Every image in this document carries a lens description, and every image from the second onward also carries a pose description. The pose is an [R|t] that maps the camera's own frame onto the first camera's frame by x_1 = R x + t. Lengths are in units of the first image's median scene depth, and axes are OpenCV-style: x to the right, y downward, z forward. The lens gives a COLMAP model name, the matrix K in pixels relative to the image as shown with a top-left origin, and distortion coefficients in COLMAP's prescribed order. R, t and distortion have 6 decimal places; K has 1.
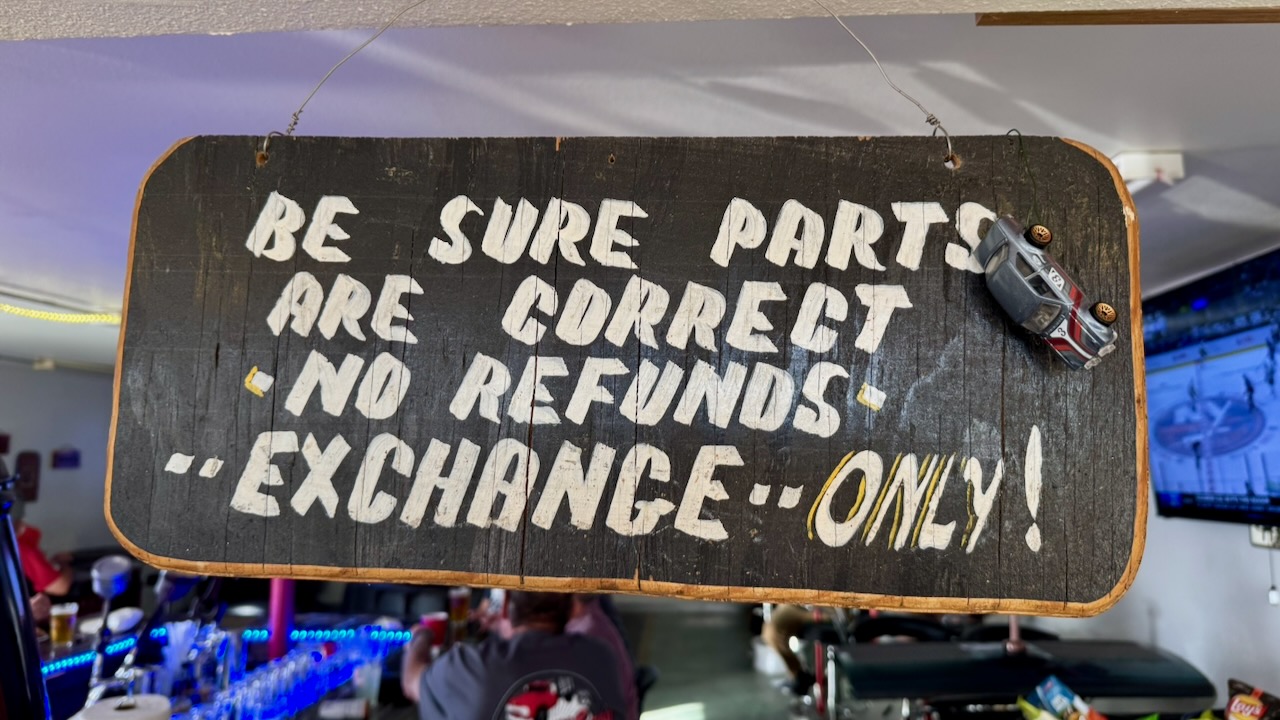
lens RADIAL K [[905.8, 0, 639.6], [0, 905.8, 359.9], [0, 0, 1]] dist [0.003844, -0.000071]
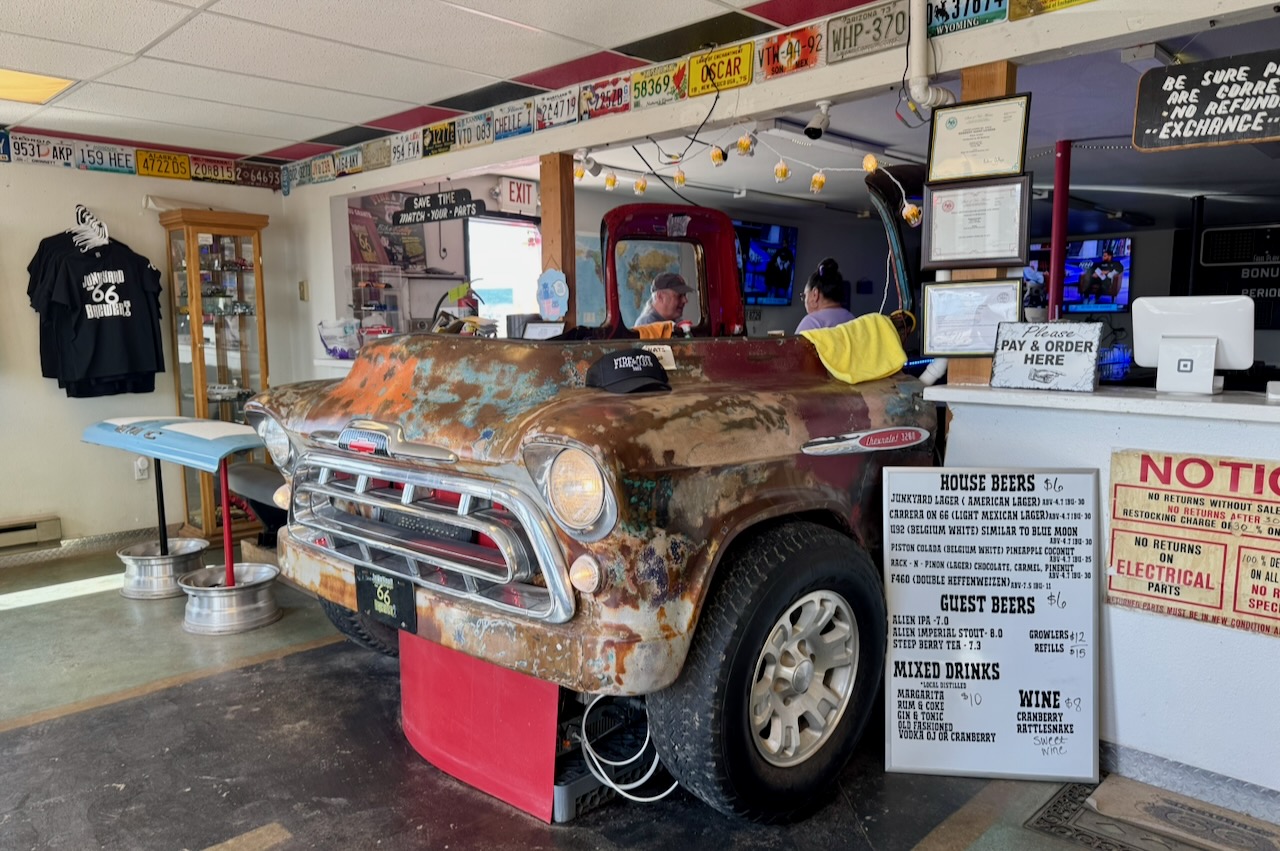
lens RADIAL K [[936.7, 0, 641.7], [0, 936.7, 429.4], [0, 0, 1]] dist [0.001248, 0.001170]
pose [[0.751102, 0.070198, -0.656443, 1.078782], [0.071970, 0.979698, 0.187114, 0.616326], [0.656251, -0.187786, 0.730802, -5.685608]]
